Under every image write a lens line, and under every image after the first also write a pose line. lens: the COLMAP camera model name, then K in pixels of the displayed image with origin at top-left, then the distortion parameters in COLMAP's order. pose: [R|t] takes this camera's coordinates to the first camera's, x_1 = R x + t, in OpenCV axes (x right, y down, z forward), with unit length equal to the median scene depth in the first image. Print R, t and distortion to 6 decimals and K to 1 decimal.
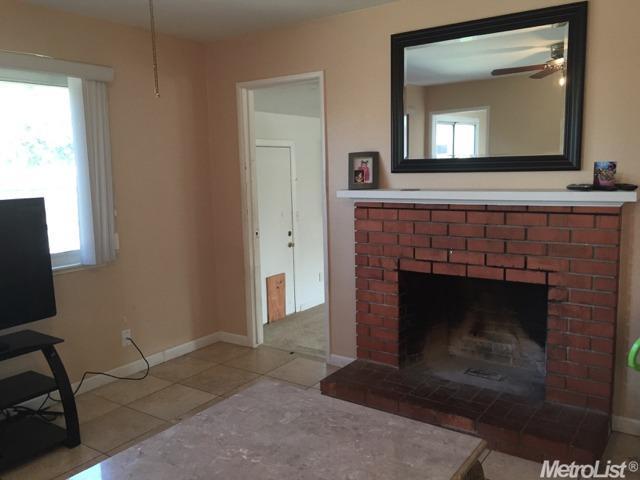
lens RADIAL K [[548.8, 0, 320.3], [0, 548.8, 239.0], [0, 0, 1]] dist [0.071359, -0.059528]
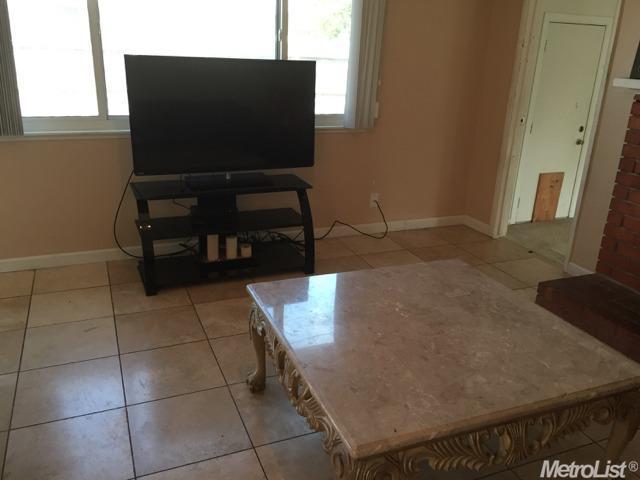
lens RADIAL K [[548.8, 0, 320.3], [0, 548.8, 238.7], [0, 0, 1]] dist [0.071359, -0.059528]
pose [[0.845004, 0.231467, -0.482071, 0.113218], [-0.129541, 0.963221, 0.235424, 0.006464], [0.518833, -0.136486, 0.843910, 0.000237]]
